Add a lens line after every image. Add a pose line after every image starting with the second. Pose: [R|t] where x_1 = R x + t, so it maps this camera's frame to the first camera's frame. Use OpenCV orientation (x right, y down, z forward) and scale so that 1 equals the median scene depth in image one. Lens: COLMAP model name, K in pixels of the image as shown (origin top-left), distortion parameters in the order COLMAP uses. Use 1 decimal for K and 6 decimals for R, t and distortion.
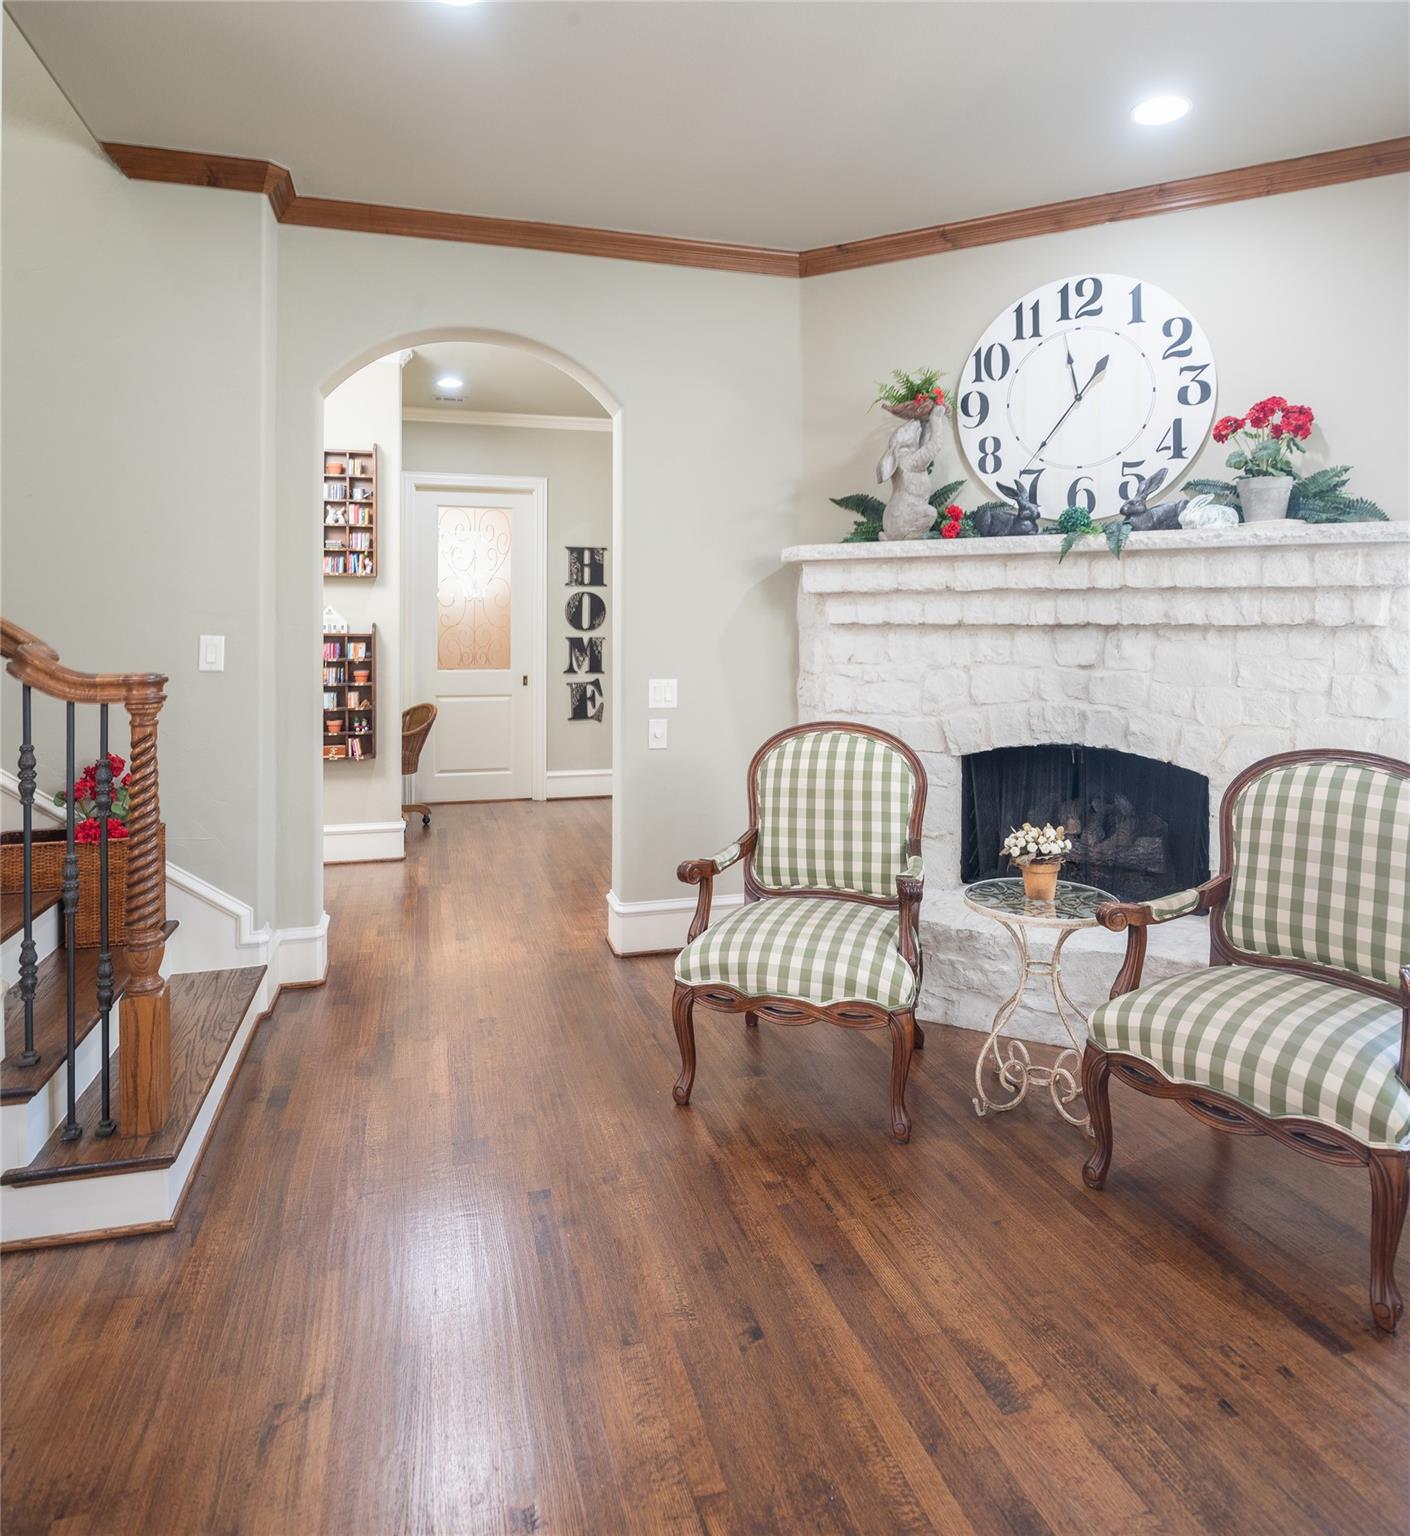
lens RADIAL K [[1013.4, 0, 707.1], [0, 1013.4, 765.5], [0, 0, 1]] dist [-0.031752, -0.000020]
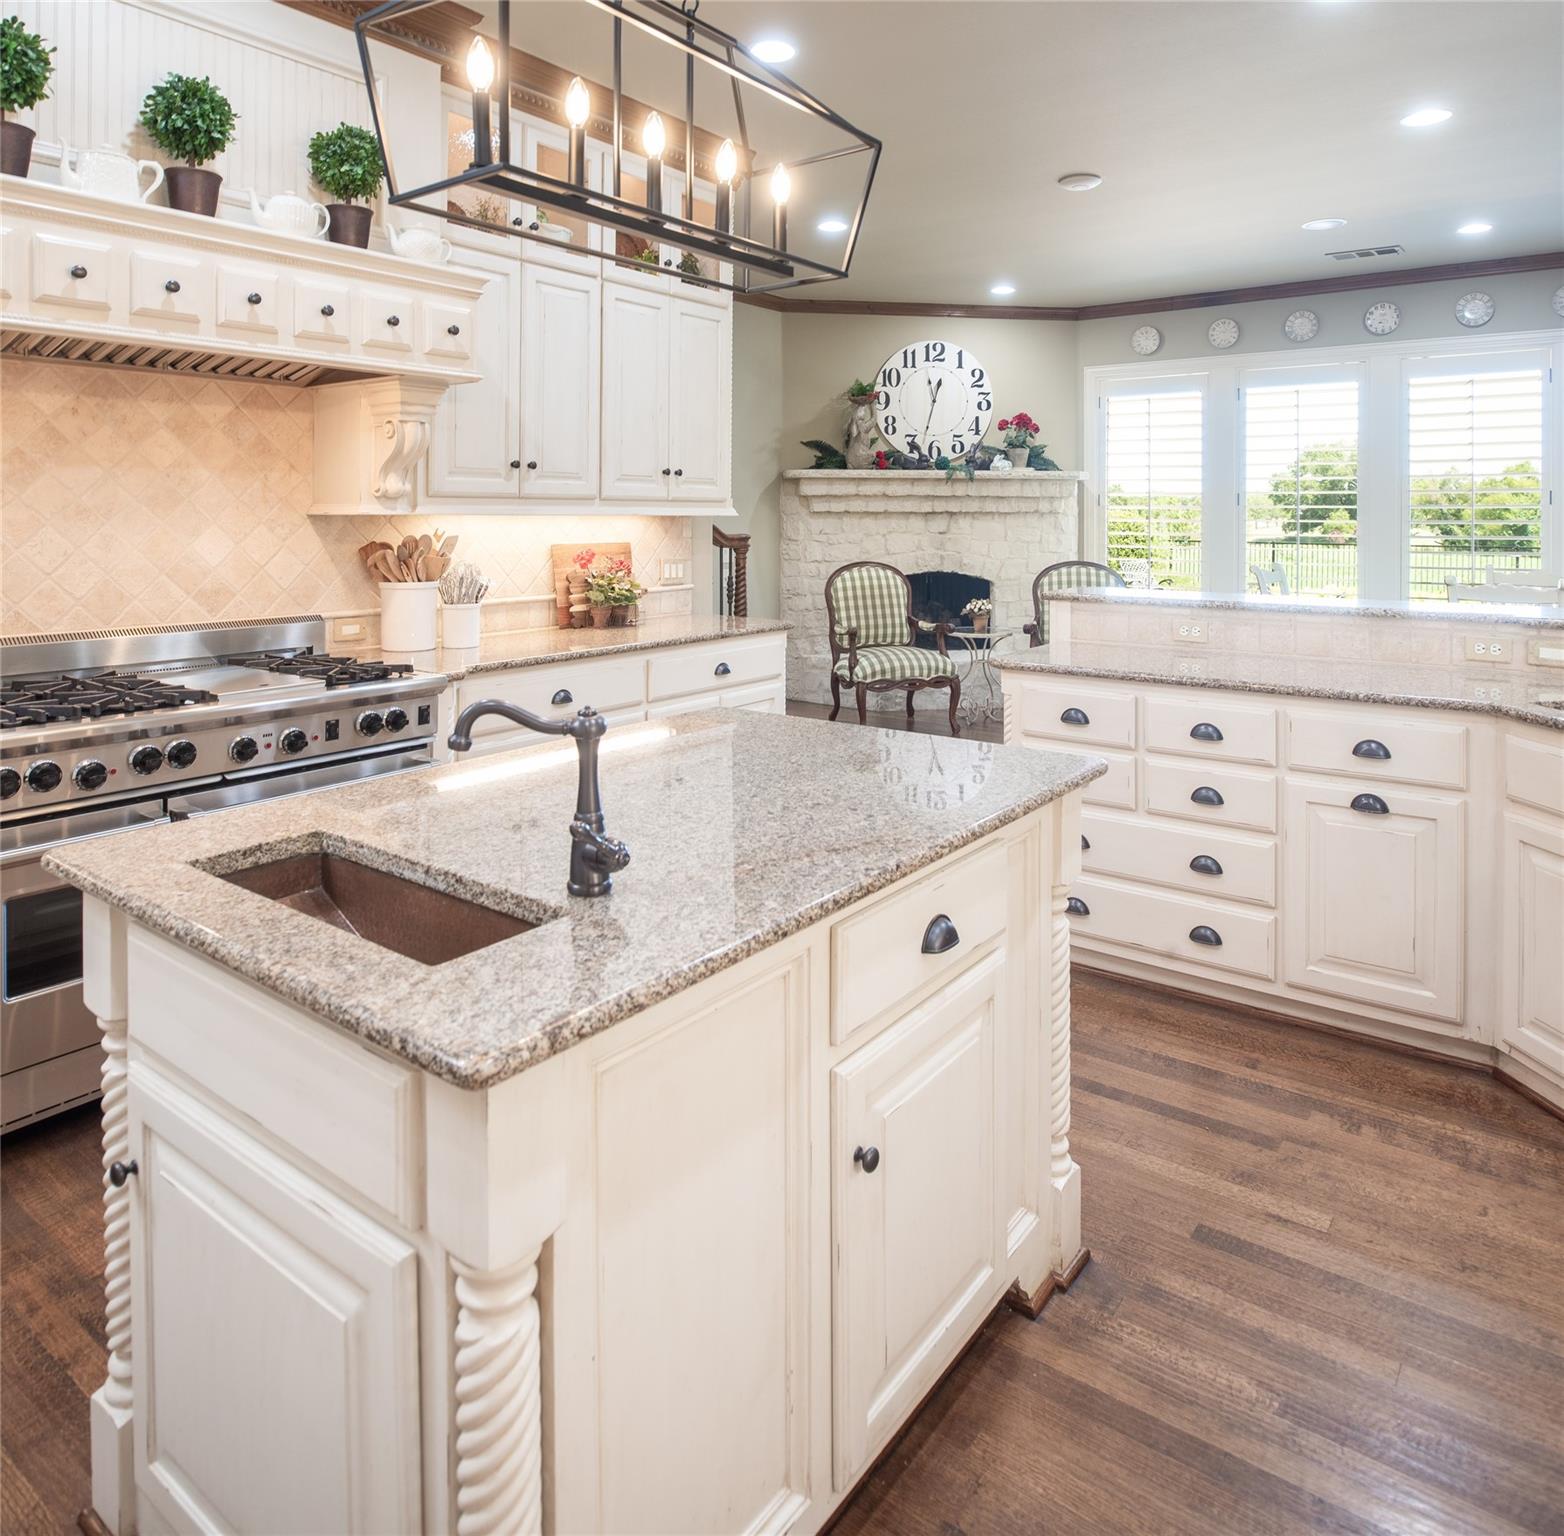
lens RADIAL K [[1064.6, 0, 781.5], [0, 1064.6, 769.5], [0, 0, 1]] dist [-0.005318, -0.000032]
pose [[0.797191, -0.138728, 0.587572, -1.303965], [0.080838, 0.989005, 0.123831, 0.089424], [-0.598291, -0.051219, 0.799641, -0.616989]]
